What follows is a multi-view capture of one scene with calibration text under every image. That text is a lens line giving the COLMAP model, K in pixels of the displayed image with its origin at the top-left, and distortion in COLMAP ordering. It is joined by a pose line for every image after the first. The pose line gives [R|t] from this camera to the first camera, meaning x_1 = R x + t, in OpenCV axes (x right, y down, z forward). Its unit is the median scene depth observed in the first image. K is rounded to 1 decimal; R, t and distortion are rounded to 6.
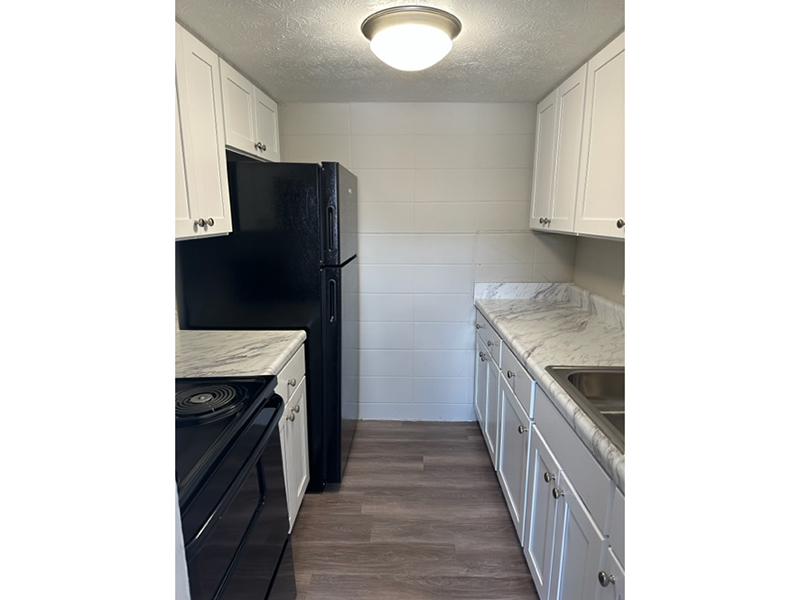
lens RADIAL K [[428.5, 0, 400.1], [0, 428.5, 298.0], [0, 0, 1]] dist [0.006687, -0.012466]
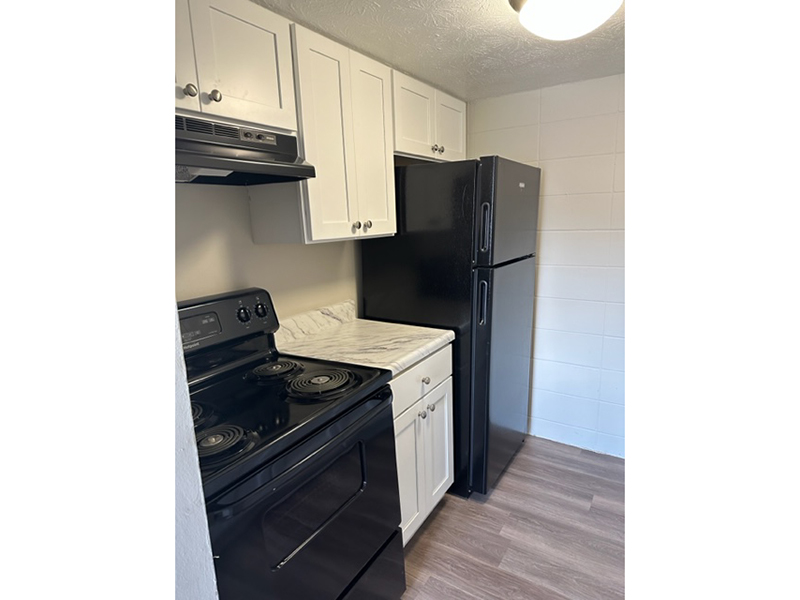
lens RADIAL K [[428.5, 0, 395.0], [0, 428.5, 300.1], [0, 0, 1]] dist [0.006687, -0.012466]
pose [[0.846141, 0.070211, -0.528313, 0.179034], [-0.067907, 0.997408, 0.023792, -0.009016], [0.528614, 0.015745, 0.848716, 0.090356]]
